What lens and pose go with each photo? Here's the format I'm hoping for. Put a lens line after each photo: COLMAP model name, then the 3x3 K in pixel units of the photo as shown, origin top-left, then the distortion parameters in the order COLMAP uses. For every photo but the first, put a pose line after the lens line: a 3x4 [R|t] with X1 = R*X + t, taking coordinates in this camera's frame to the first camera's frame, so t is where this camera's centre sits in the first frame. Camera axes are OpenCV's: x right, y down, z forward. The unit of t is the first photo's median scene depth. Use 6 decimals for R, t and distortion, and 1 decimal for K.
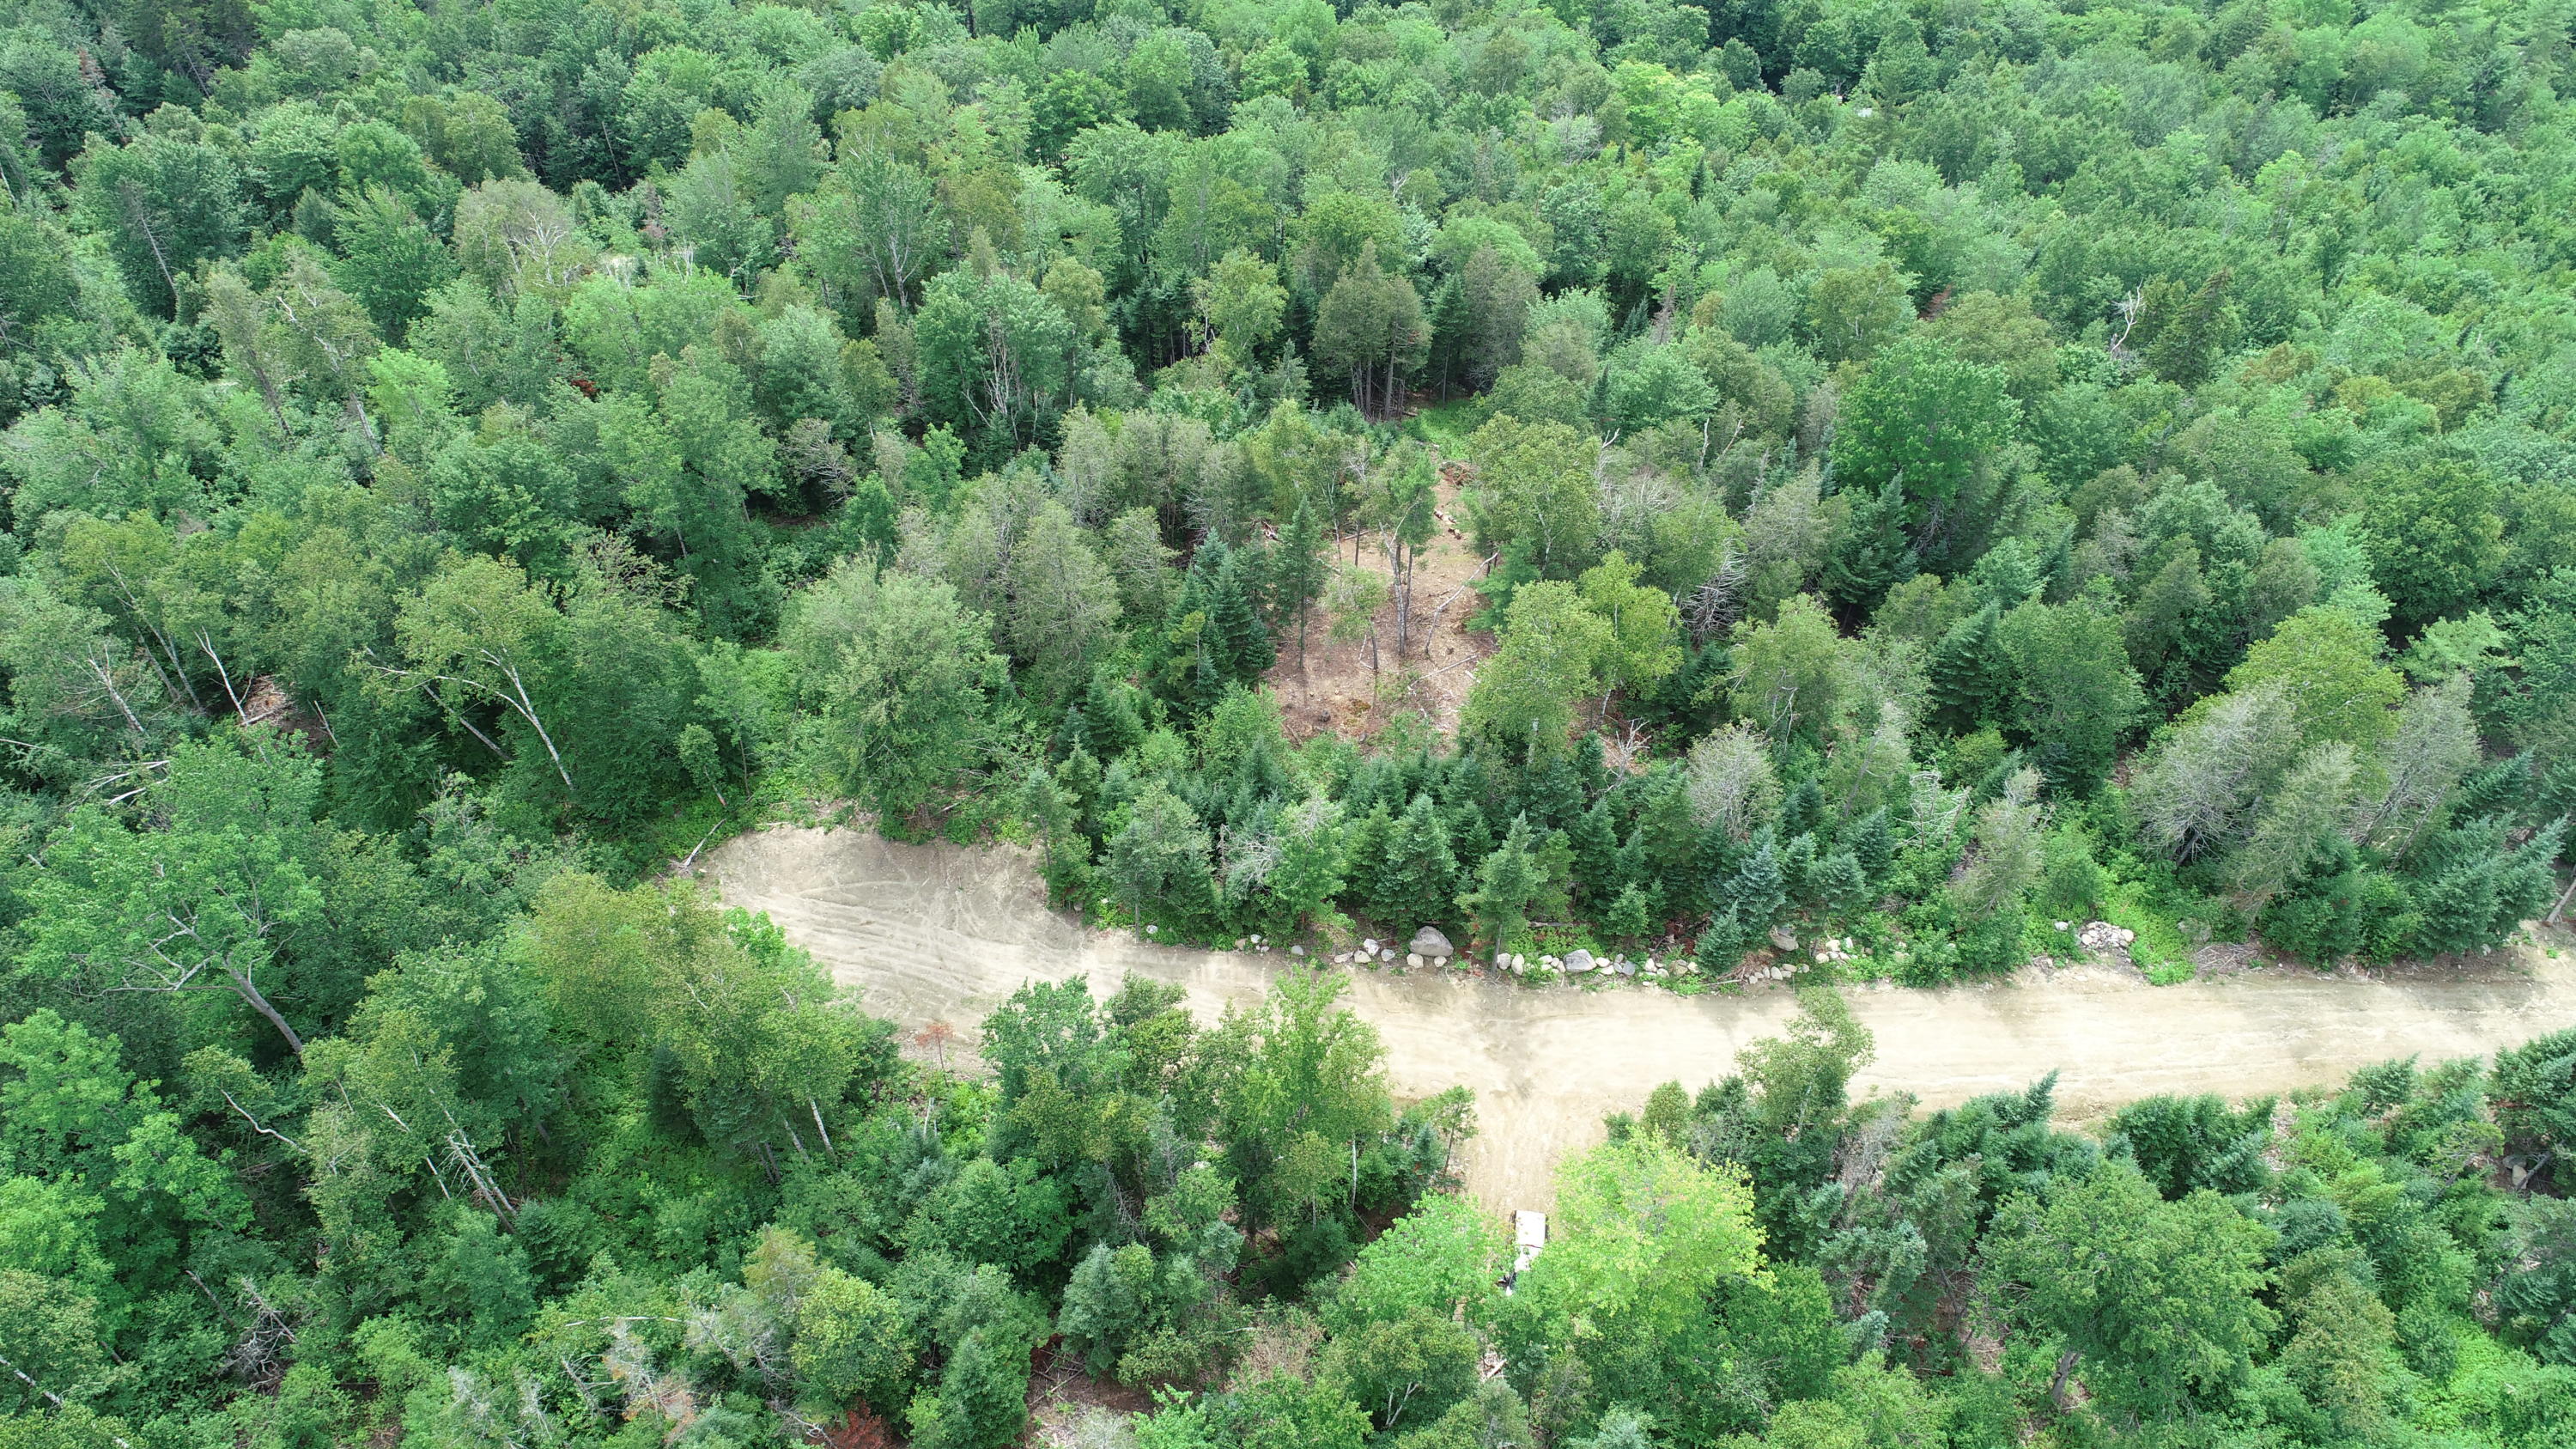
lens RADIAL K [[1718.0, 0, 1279.4], [0, 1718.0, 724.8], [0, 0, 1]] dist [-0.002497, -0.000001]
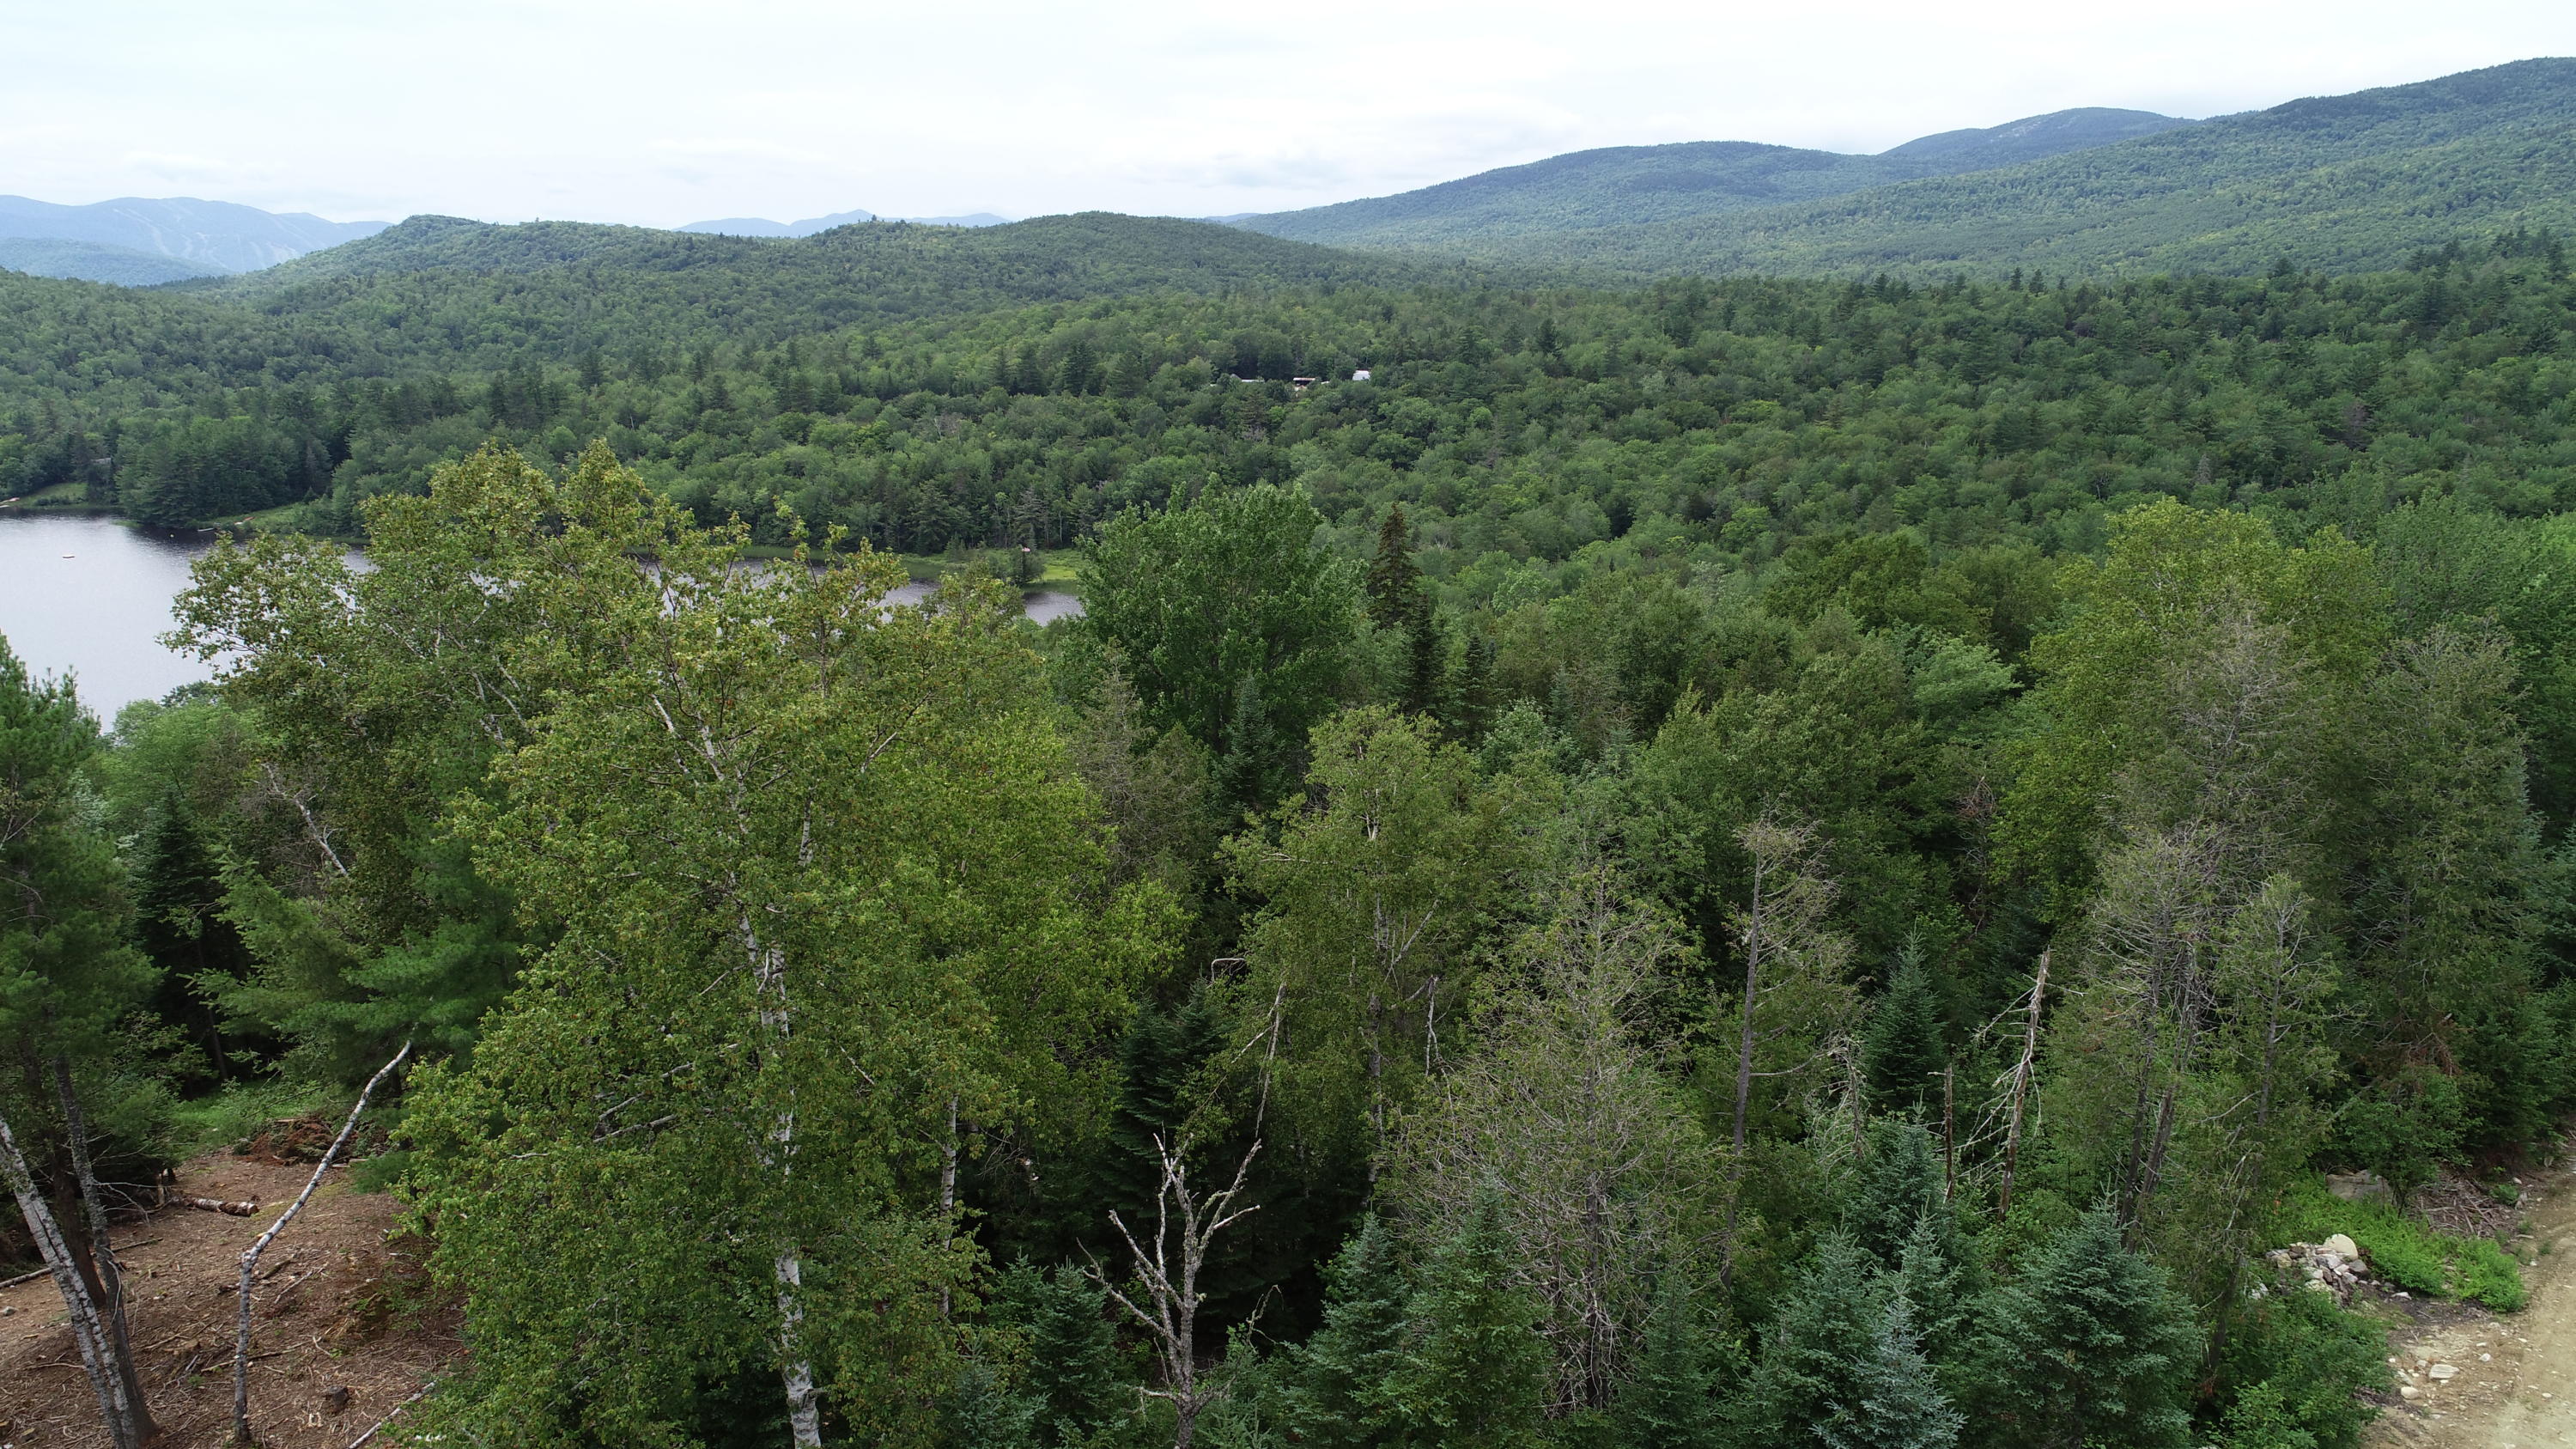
lens RADIAL K [[1718.0, 0, 1281.0], [0, 1718.0, 731.5], [0, 0, 1]] dist [-0.002497, -0.000001]
pose [[0.768362, -0.191851, 0.610585, 0.072432], [0.470212, 0.816425, -0.335188, 0.038892], [-0.434190, 0.544650, 0.717520, 0.720972]]
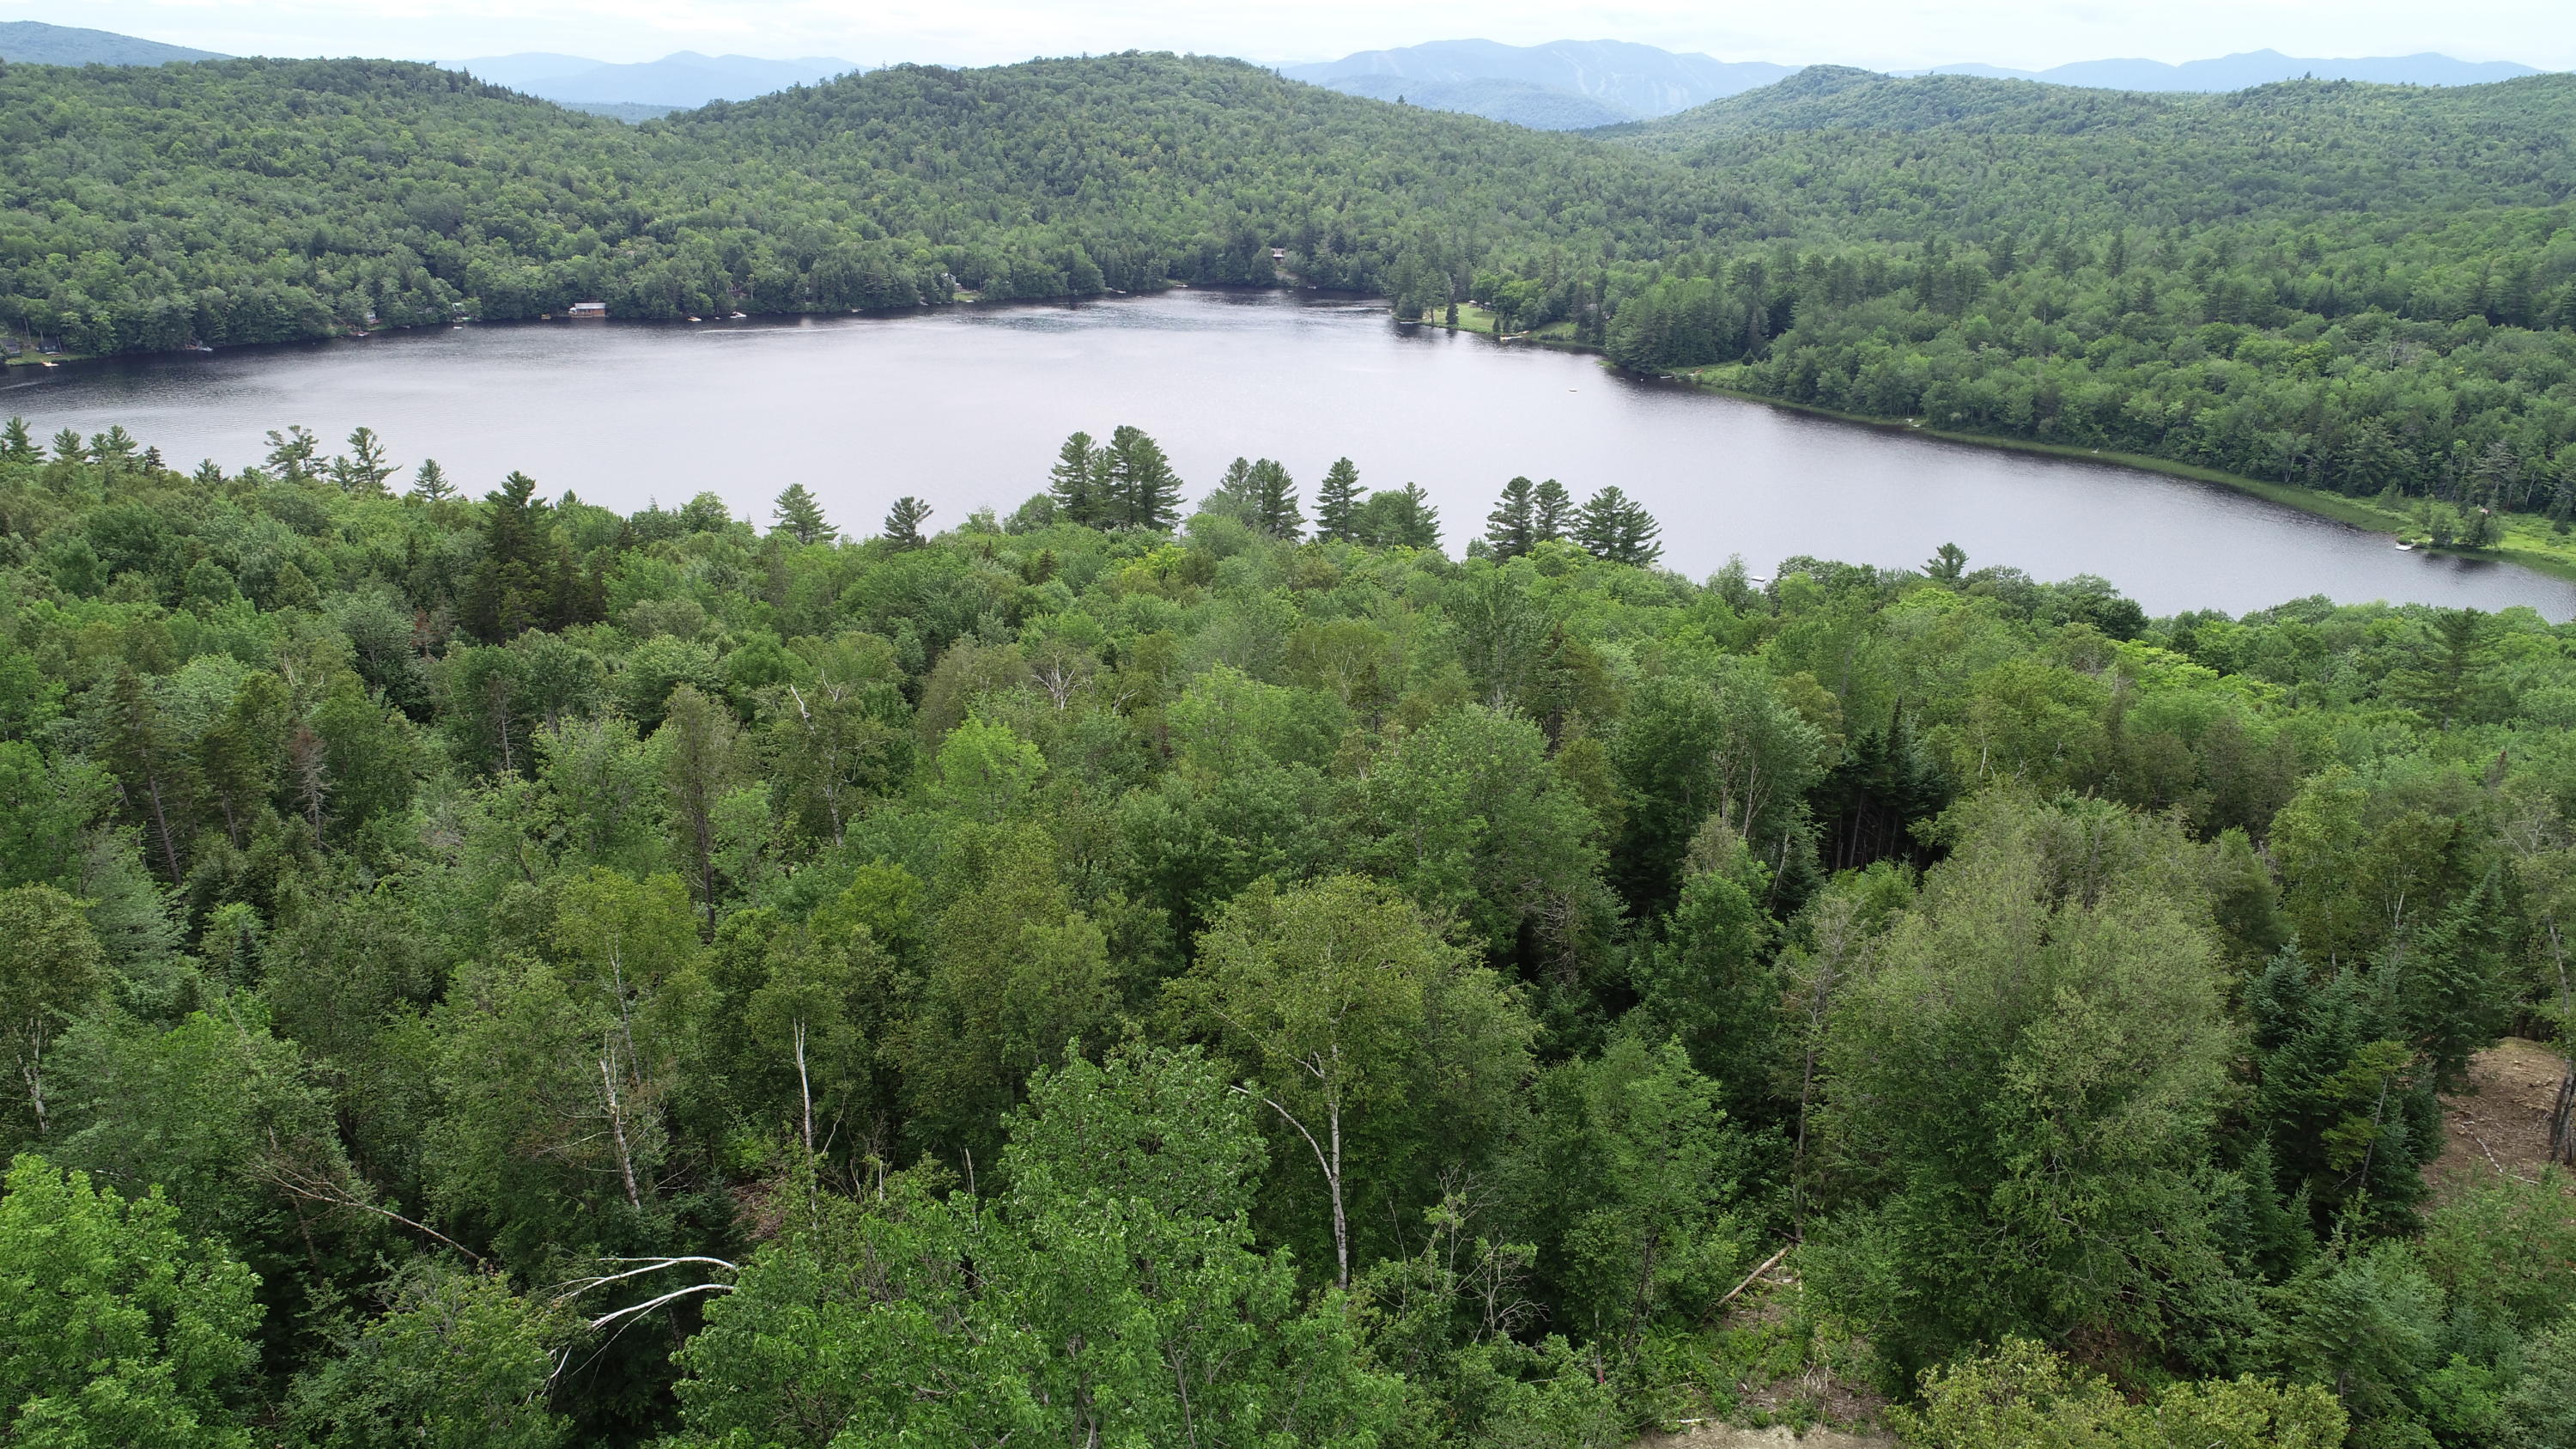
lens RADIAL K [[1718.0, 0, 1283.0], [0, 1718.0, 730.9], [0, 0, 1]] dist [-0.002497, -0.000001]
pose [[0.999647, -0.000248, -0.026555, -0.405665], [-0.011103, 0.904444, -0.426448, 0.093752], [0.024123, 0.426592, 0.904122, 0.395132]]
